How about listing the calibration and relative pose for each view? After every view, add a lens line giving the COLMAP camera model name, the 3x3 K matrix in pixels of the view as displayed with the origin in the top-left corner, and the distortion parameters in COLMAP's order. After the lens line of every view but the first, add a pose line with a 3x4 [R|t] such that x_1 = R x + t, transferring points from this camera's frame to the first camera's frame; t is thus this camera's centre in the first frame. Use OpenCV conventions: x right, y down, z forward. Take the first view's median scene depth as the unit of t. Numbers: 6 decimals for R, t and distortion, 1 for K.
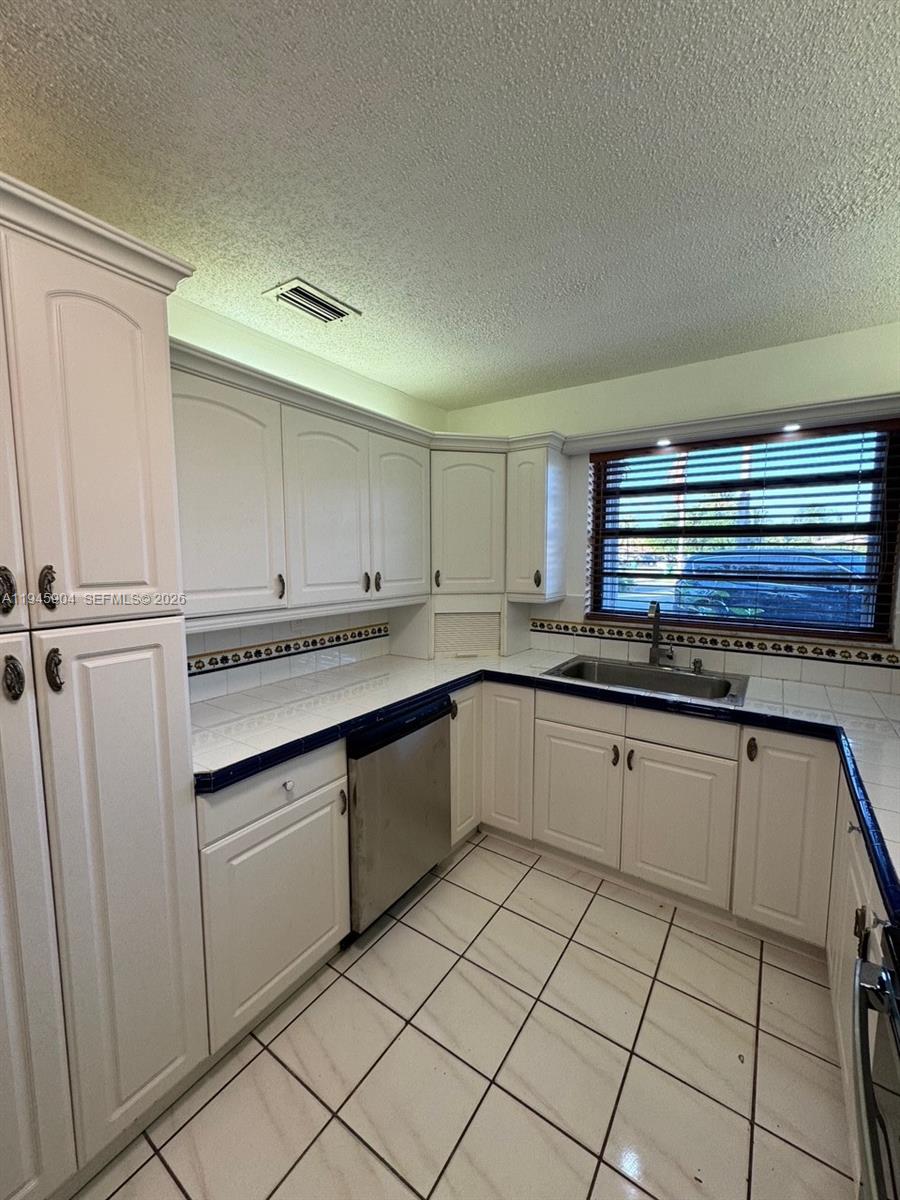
lens RADIAL K [[478.3, 0, 451.0], [0, 478.3, 598.7], [0, 0, 1]] dist [-0.005271, 0.000461]
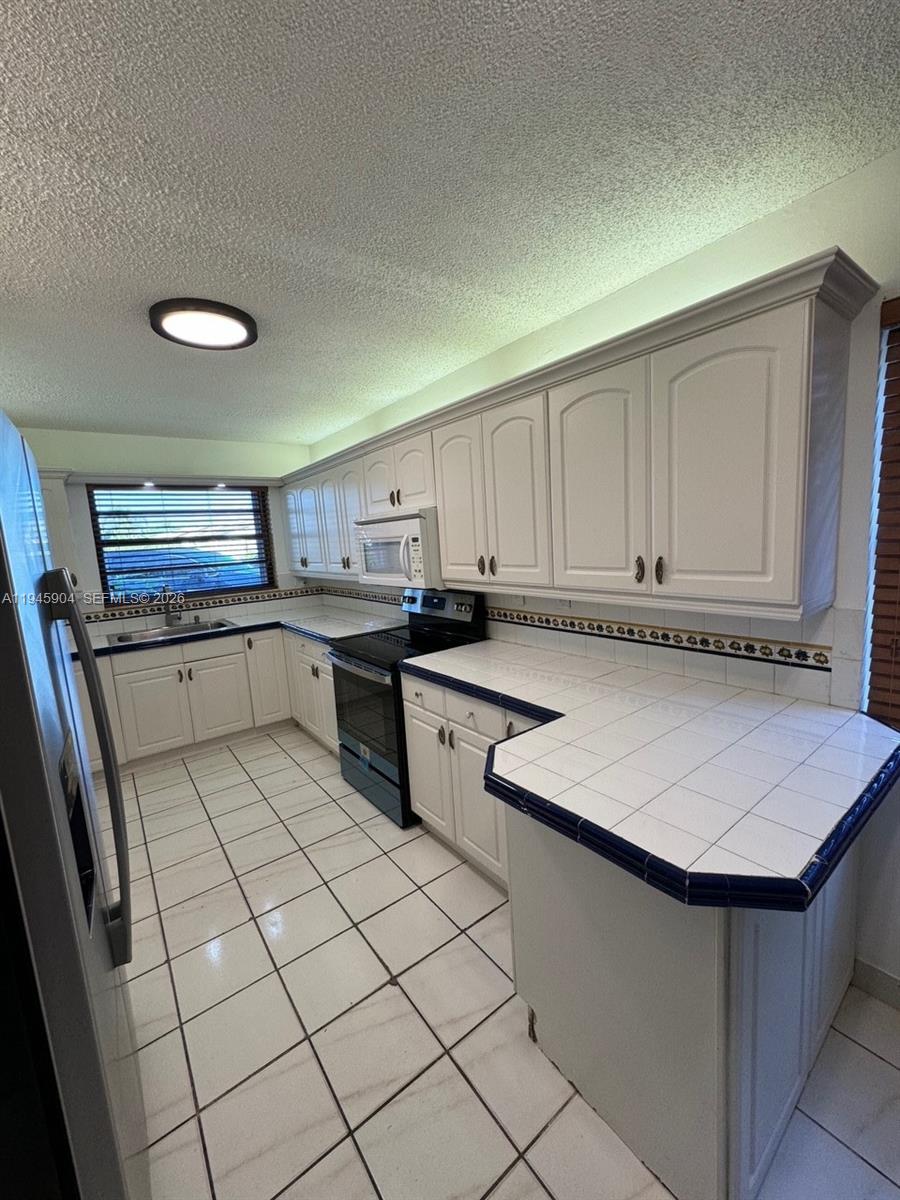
lens RADIAL K [[478.3, 0, 452.3], [0, 478.3, 602.4], [0, 0, 1]] dist [-0.005271, 0.000461]
pose [[0.306992, -0.149498, 0.939897, -0.890435], [0.150321, 0.982805, 0.107225, 0.040011], [-0.939766, 0.108369, 0.324186, -0.457183]]
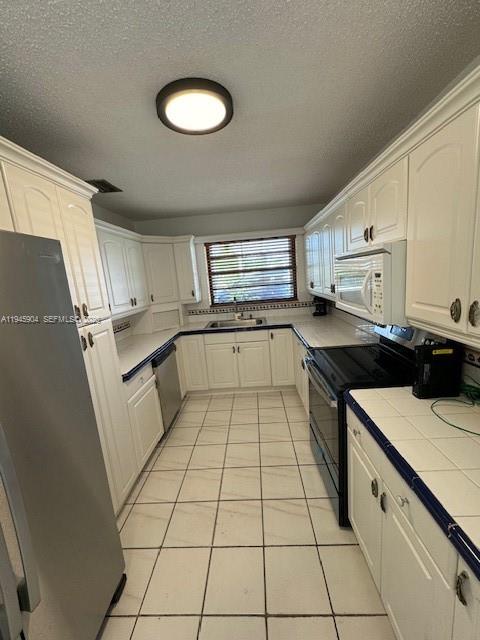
lens RADIAL K [[255.1, 0, 240.1], [0, 255.1, 318.5], [0, 0, 1]] dist [-0.005271, 0.000461]
pose [[0.846027, -0.158724, 0.508964, -0.394233], [0.132435, 0.987299, 0.087754, 0.005047], [-0.516429, -0.006838, 0.856303, -0.367521]]
